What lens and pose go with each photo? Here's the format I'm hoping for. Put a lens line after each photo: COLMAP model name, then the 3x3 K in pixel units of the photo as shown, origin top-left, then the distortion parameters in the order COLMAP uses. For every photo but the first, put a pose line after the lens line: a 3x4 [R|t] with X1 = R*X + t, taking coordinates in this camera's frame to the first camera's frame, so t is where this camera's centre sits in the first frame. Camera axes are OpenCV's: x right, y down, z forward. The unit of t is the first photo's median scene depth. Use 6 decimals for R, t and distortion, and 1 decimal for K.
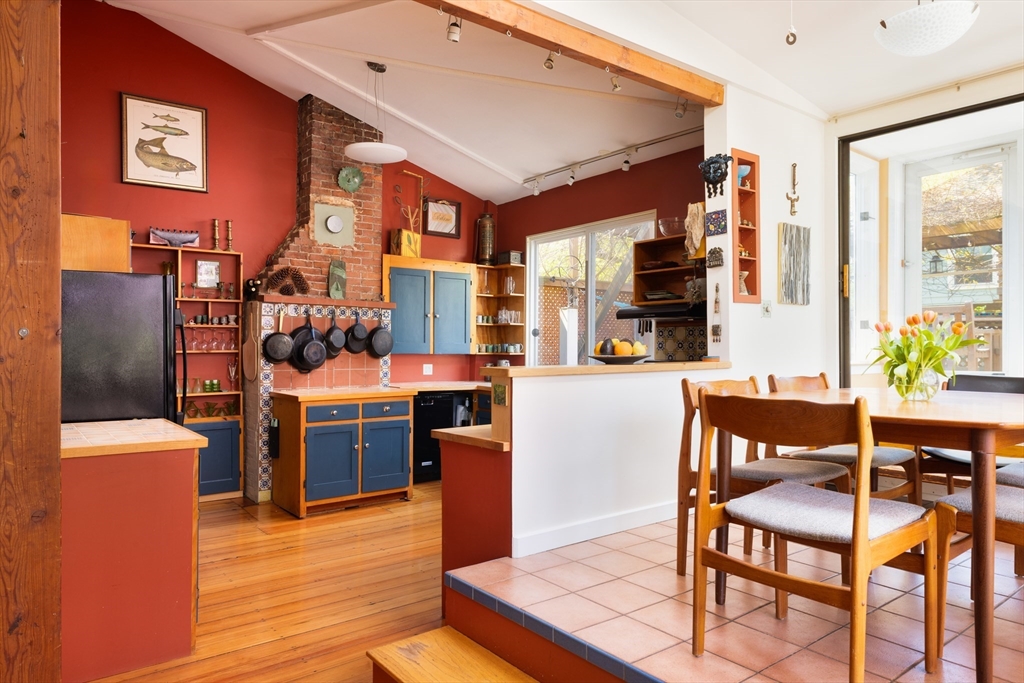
lens RADIAL K [[675.5, 0, 518.1], [0, 675.5, 346.8], [0, 0, 1]] dist [-0.000268, -0.001909]
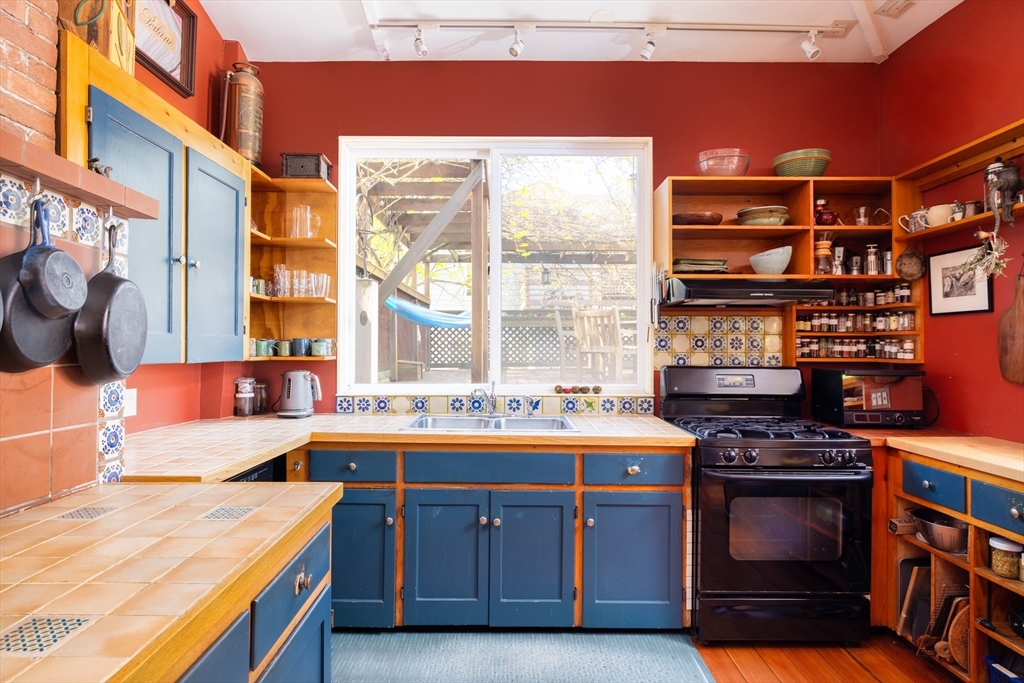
lens RADIAL K [[545.2, 0, 515.2], [0, 545.2, 340.5], [0, 0, 1]] dist [-0.006608, -0.000470]
pose [[0.604520, 0.008358, 0.796546, -0.244878], [-0.004036, 0.999964, -0.007430, -0.000002], [-0.796580, 0.001277, 0.604532, 0.634101]]
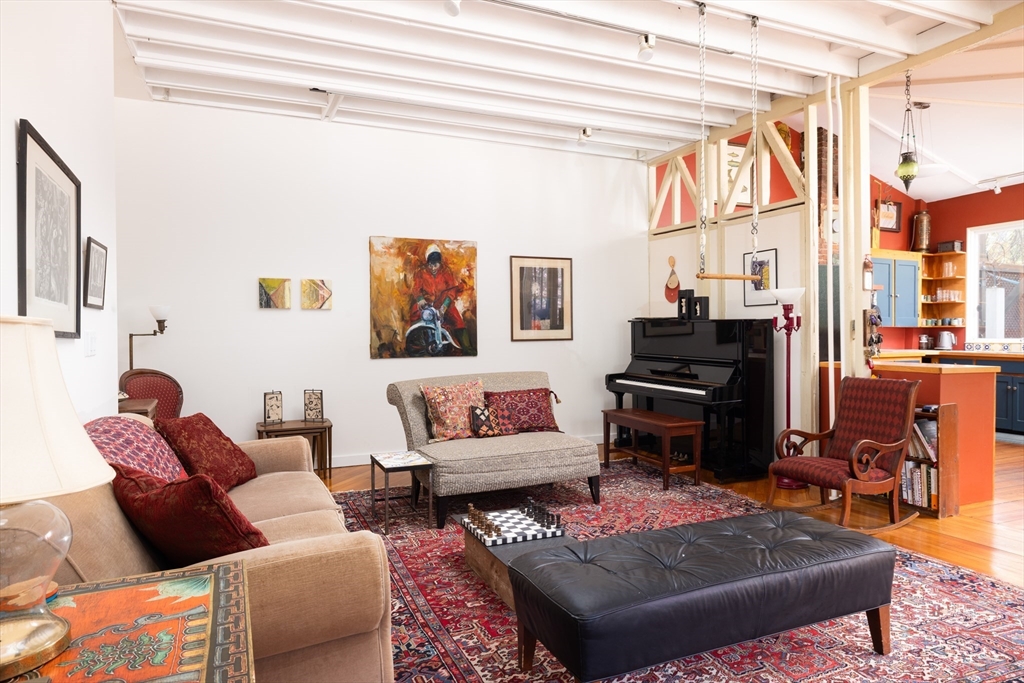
lens RADIAL K [[637.9, 0, 511.3], [0, 637.9, 338.5], [0, 0, 1]] dist [-0.002342, -0.000552]
pose [[0.969738, -0.000666, -0.244145, -0.498358], [0.001947, 0.999986, 0.005007, 0.025251], [0.244139, -0.005330, 0.969726, -0.296703]]
